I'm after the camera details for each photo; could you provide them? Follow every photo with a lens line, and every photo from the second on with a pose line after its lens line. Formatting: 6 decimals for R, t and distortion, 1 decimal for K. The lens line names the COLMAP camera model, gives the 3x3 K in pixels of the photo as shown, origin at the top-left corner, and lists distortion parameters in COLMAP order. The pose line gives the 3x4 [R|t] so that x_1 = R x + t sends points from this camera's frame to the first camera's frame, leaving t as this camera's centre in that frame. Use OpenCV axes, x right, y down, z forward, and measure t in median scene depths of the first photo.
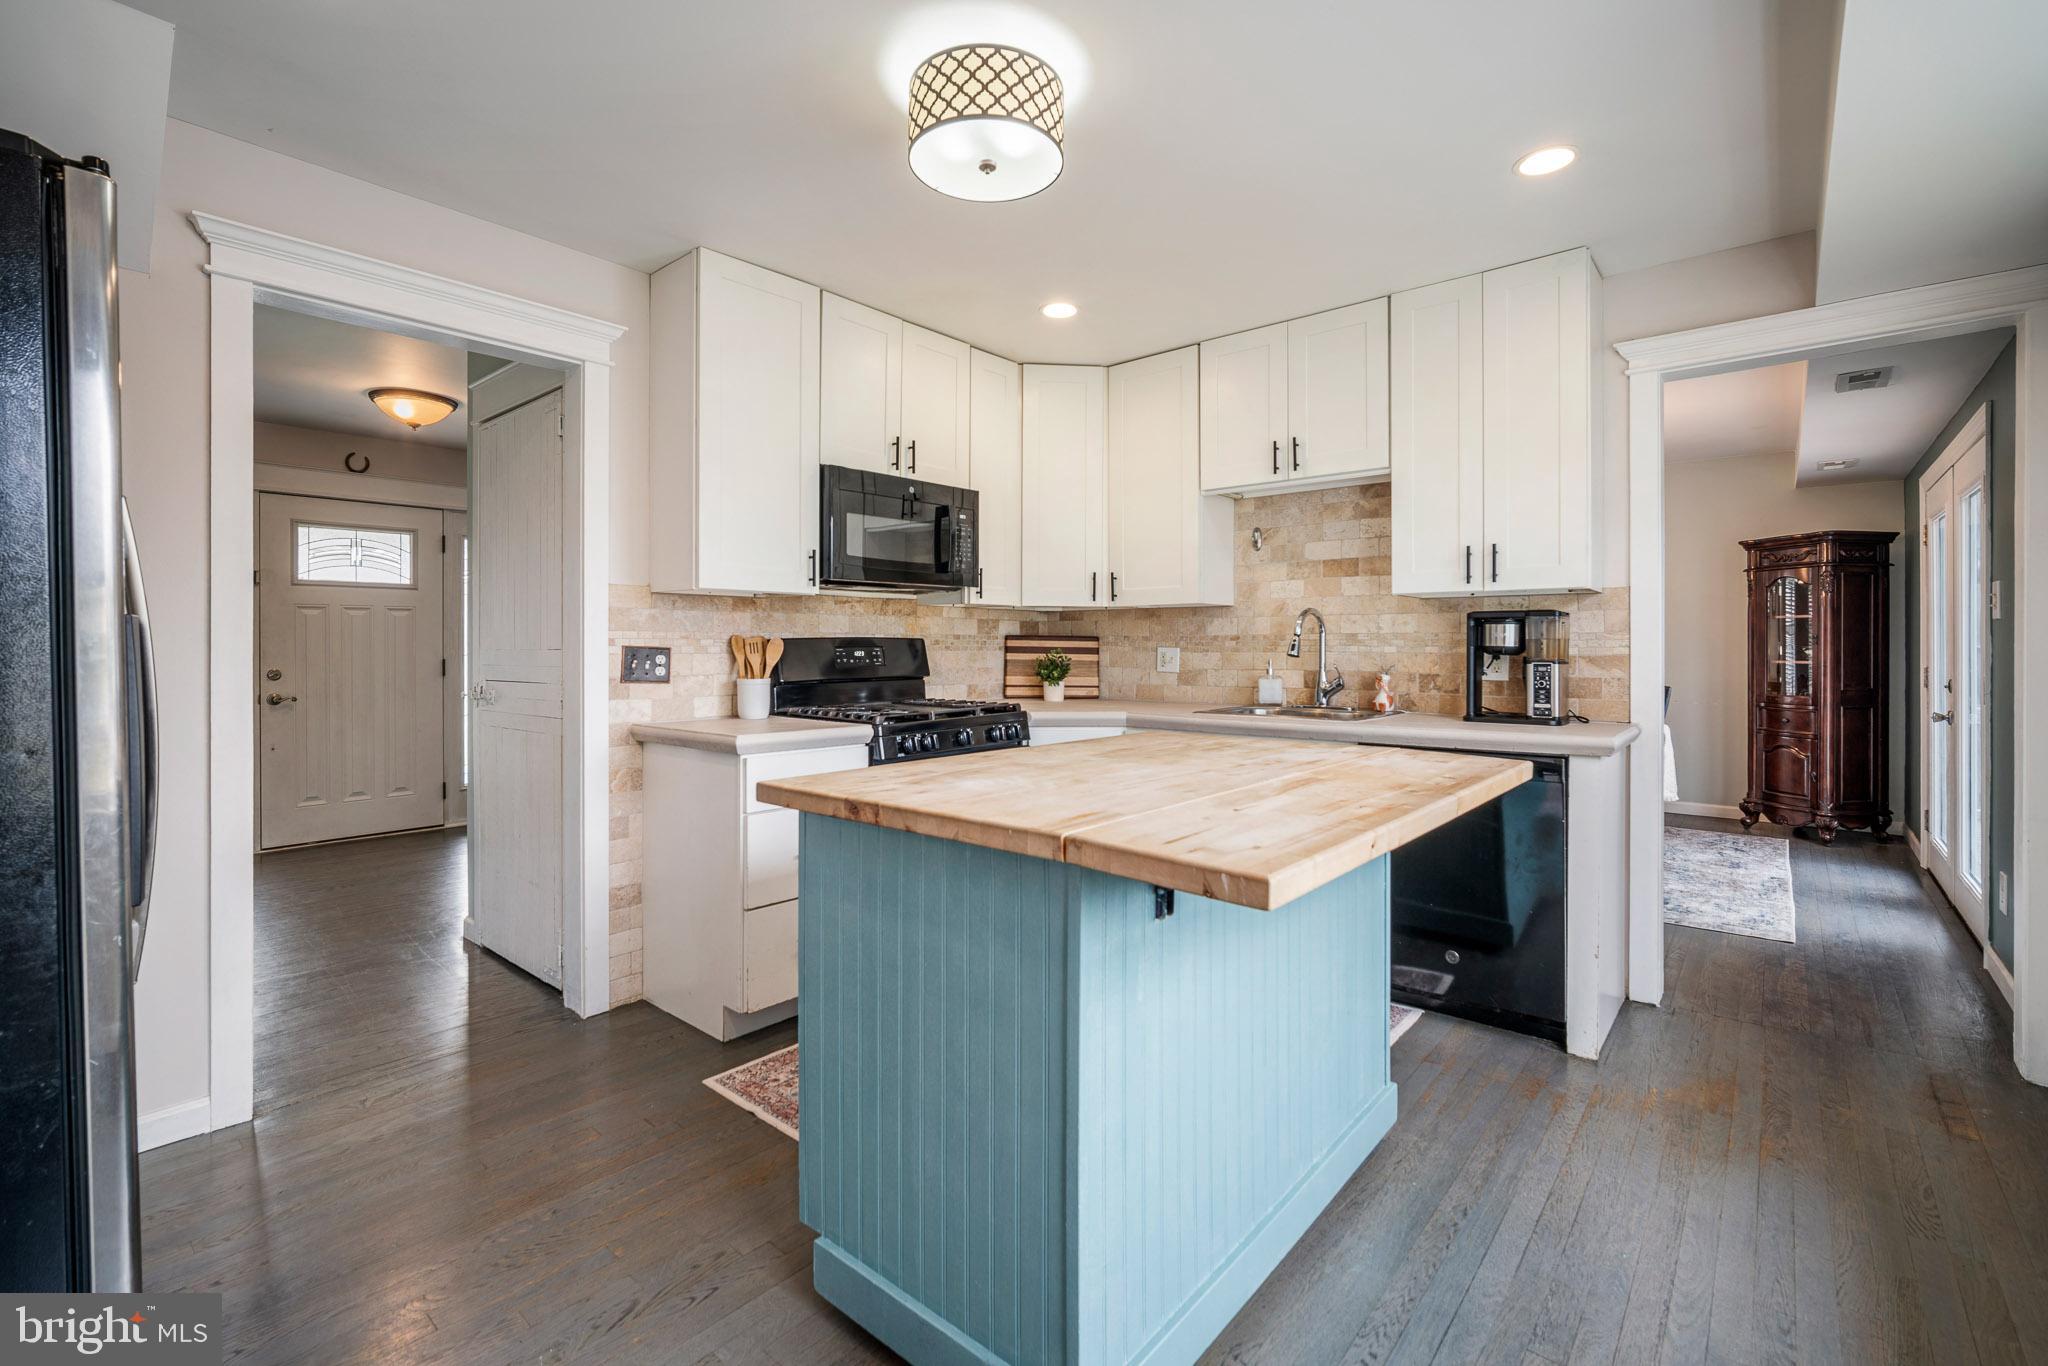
lens RADIAL K [[895.9, 0, 1020.5], [0, 895.9, 641.1], [0, 0, 1]] dist [-0.007242, -0.000027]
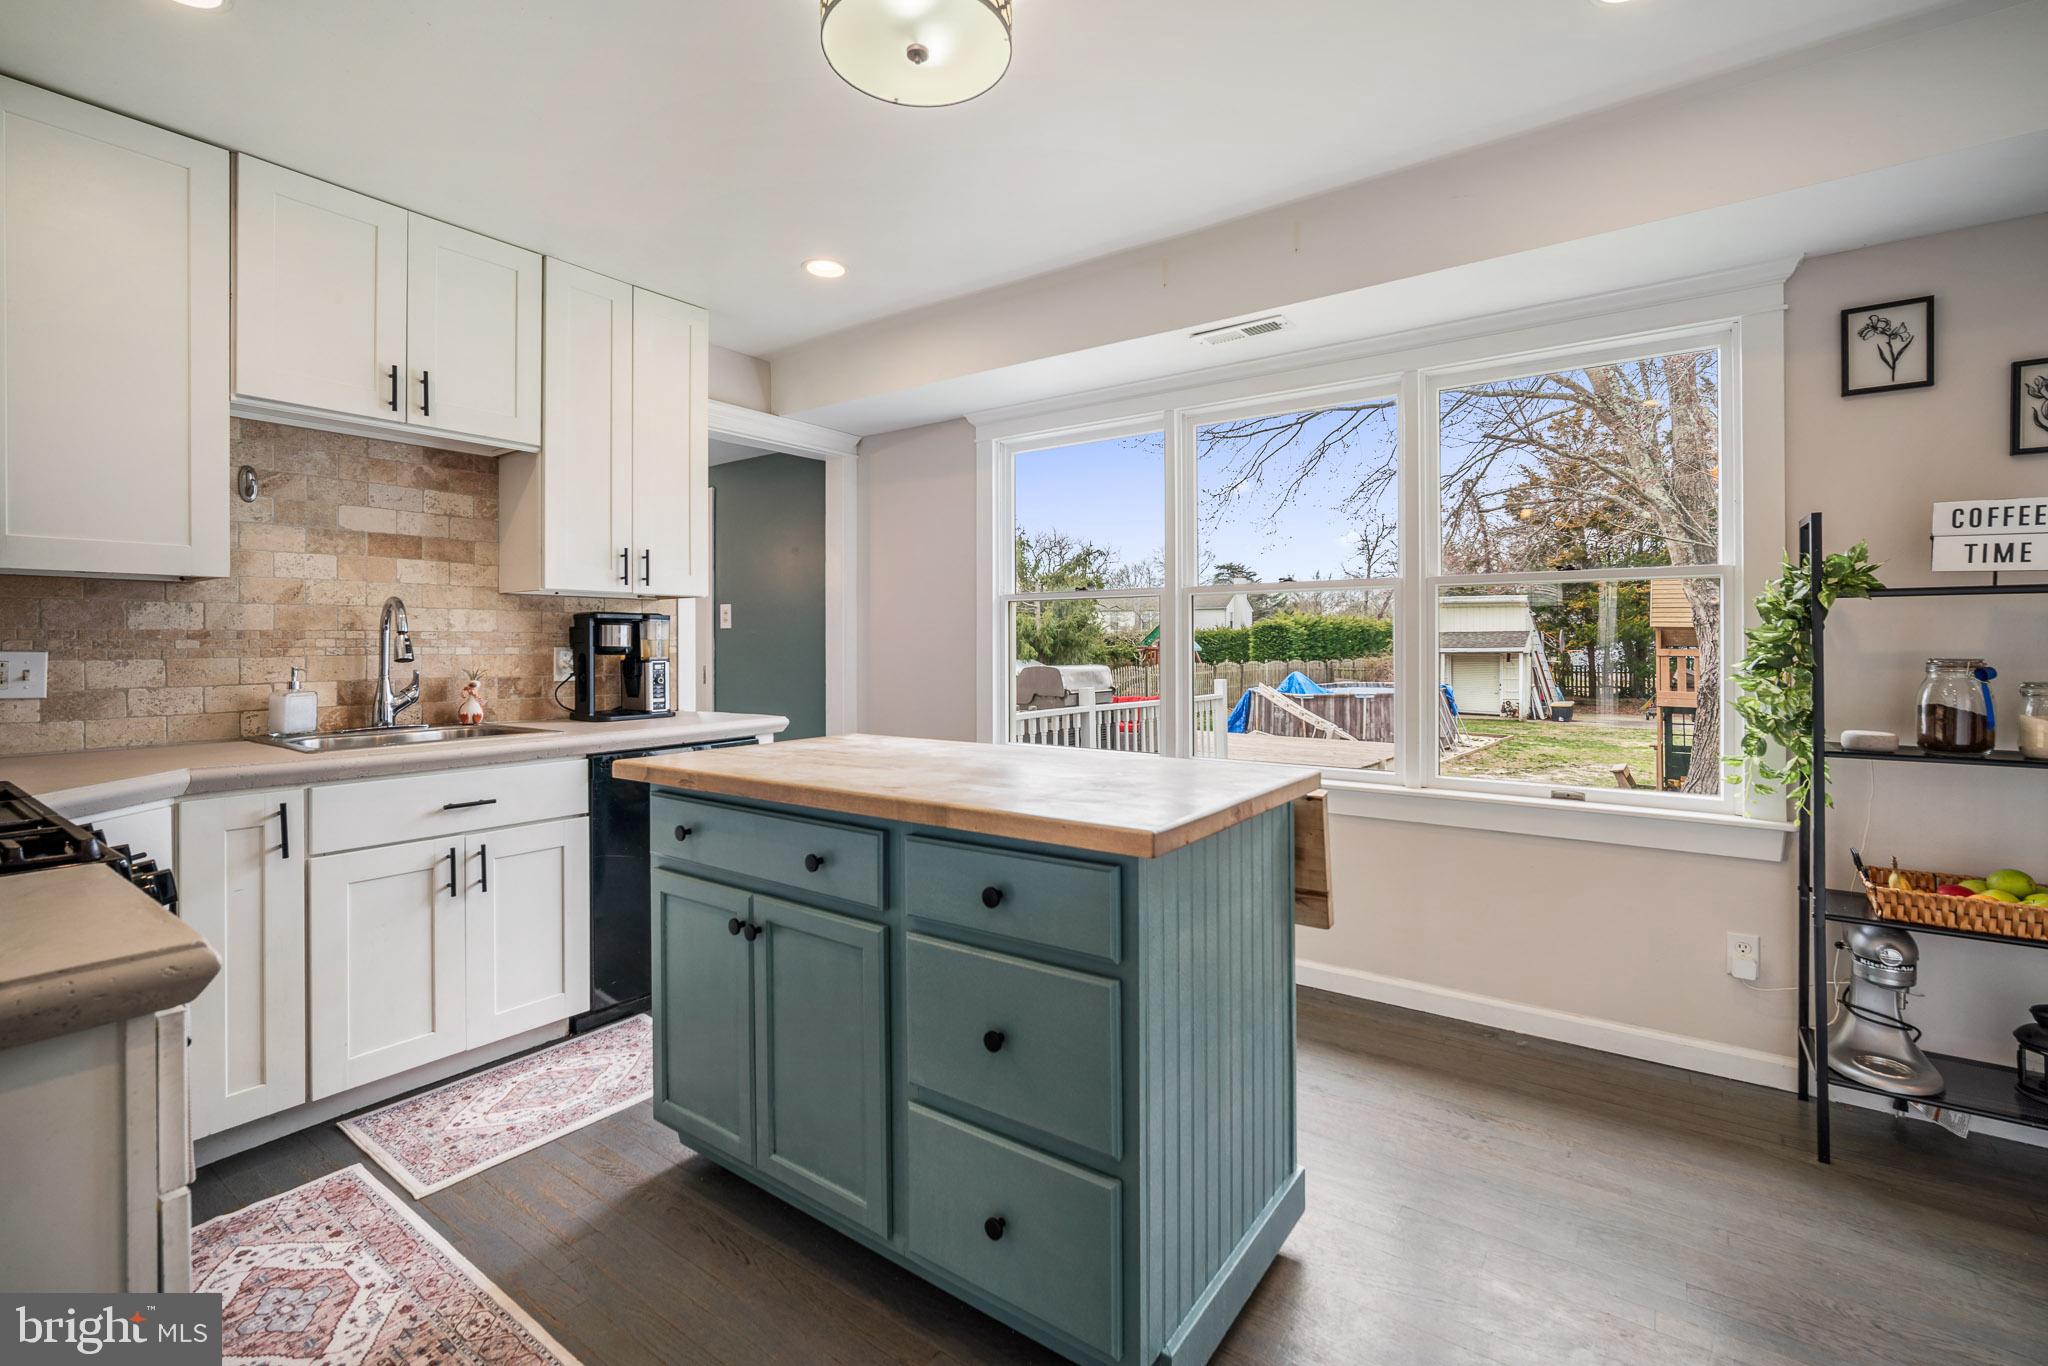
lens RADIAL K [[895.9, 0, 1020.5], [0, 895.9, 641.1], [0, 0, 1]] dist [-0.007242, -0.000027]
pose [[-0.080273, 0.002846, 0.996769, -0.476056], [-0.001965, 0.999994, -0.003014, 0.001551], [-0.996771, -0.002200, -0.080266, 0.548003]]
